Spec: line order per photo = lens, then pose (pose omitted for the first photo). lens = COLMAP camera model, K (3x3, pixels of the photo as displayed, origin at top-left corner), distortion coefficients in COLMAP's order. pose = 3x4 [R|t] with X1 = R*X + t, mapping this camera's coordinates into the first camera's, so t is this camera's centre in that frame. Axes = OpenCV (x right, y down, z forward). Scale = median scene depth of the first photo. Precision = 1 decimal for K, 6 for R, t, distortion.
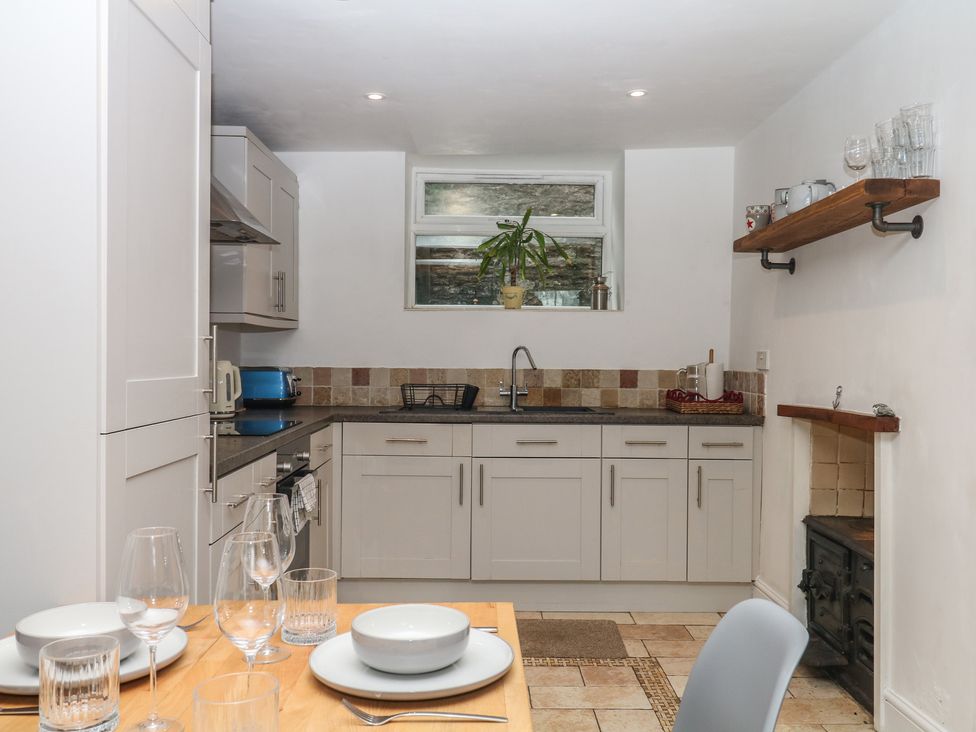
lens RADIAL K [[859.3, 0, 488.0], [0, 859.3, 366.0], [0, 0, 1]] dist [0.000298, -0.000123]
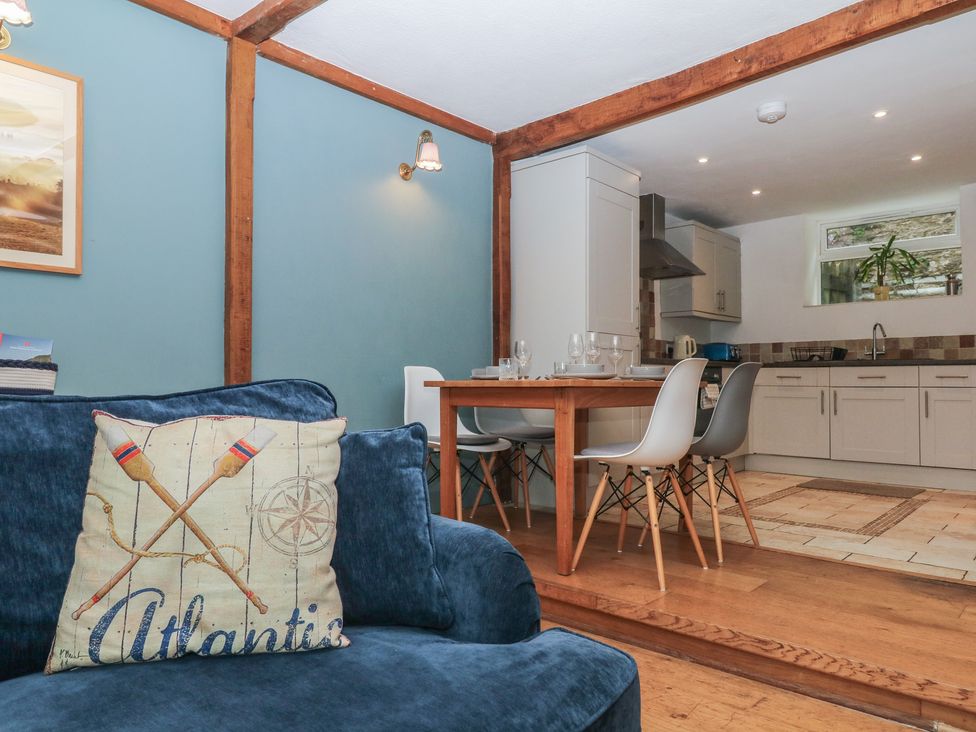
lens RADIAL K [[679.6, 0, 488.0], [0, 679.6, 366.0], [0, 0, 1]] dist [0.001047, 0.000214]
pose [[0.733495, -0.025489, -0.679217, 0.354681], [-0.004143, 0.999110, -0.041969, 0.110097], [0.679682, 0.033598, 0.732737, -0.397792]]
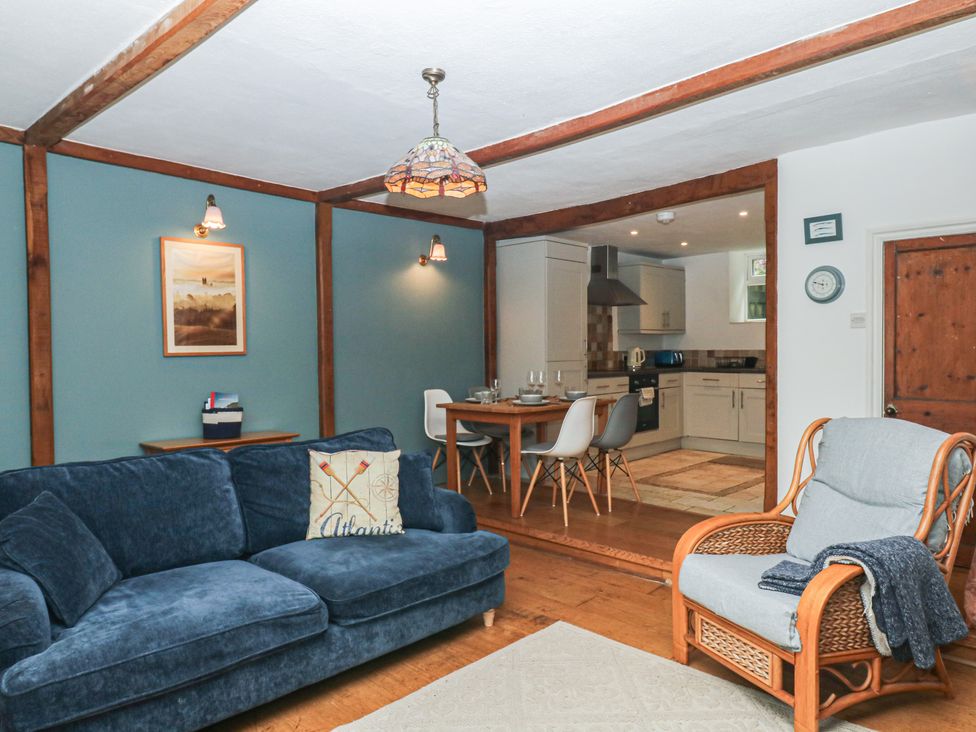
lens RADIAL K [[686.5, 0, 488.0], [0, 686.5, 366.0], [0, 0, 1]] dist [0.000225, -0.000414]
pose [[0.710028, 0.004426, -0.704159, 0.708303], [0.004991, 0.999923, 0.011318, 0.020718], [0.704155, -0.011550, 0.709952, -0.689977]]
